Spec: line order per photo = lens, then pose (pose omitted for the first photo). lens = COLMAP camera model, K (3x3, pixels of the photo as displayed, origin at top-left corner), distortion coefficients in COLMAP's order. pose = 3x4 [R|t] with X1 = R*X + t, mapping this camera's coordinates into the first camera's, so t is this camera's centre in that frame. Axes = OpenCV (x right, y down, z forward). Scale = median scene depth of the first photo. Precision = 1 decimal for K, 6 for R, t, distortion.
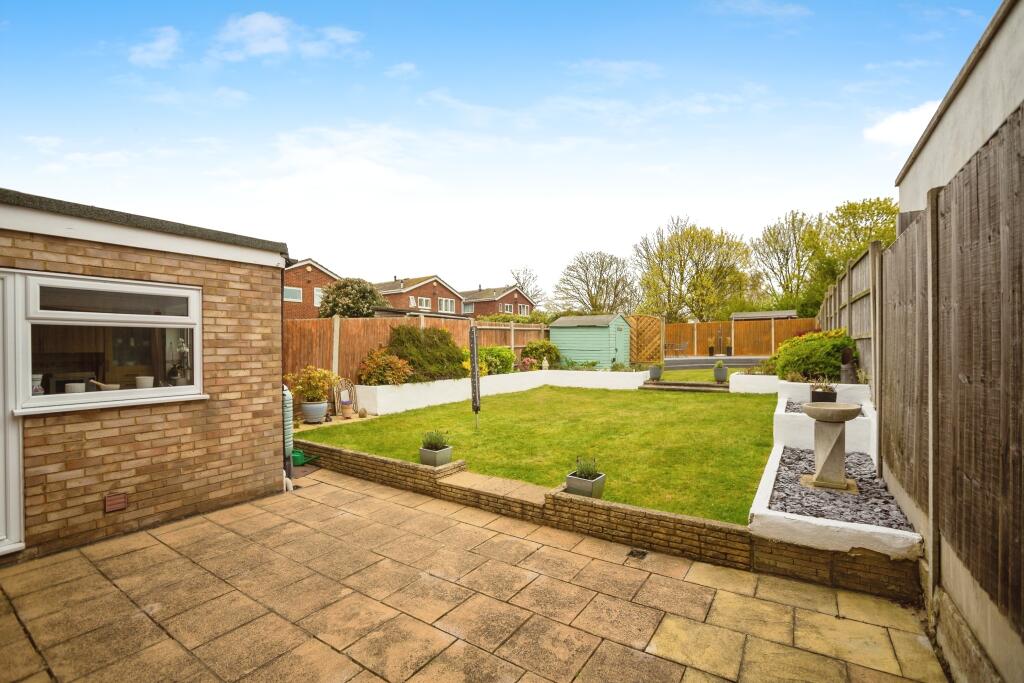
lens RADIAL K [[443.3, 0, 506.7], [0, 443.3, 344.5], [0, 0, 1]] dist [-0.001911, 0.001355]
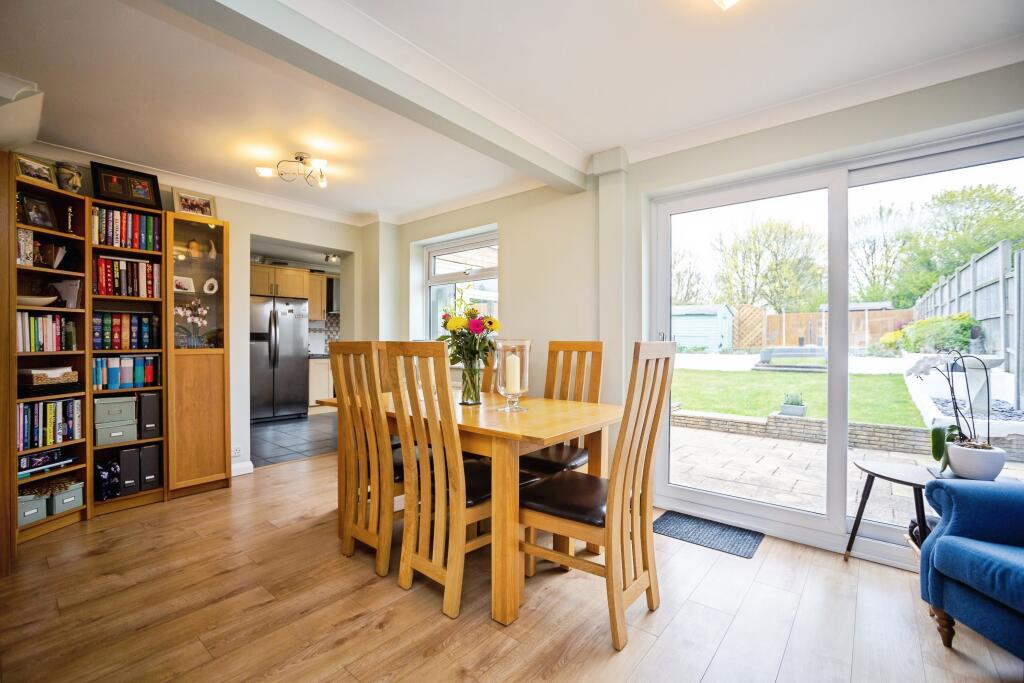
lens RADIAL K [[443.3, 0, 514.5], [0, 443.3, 341.9], [0, 0, 1]] dist [-0.001911, 0.001355]
pose [[0.994752, 0.007435, -0.102041, -0.161160], [-0.006681, 0.999948, 0.007728, 0.021728], [0.102093, -0.007006, 0.994750, -0.150150]]
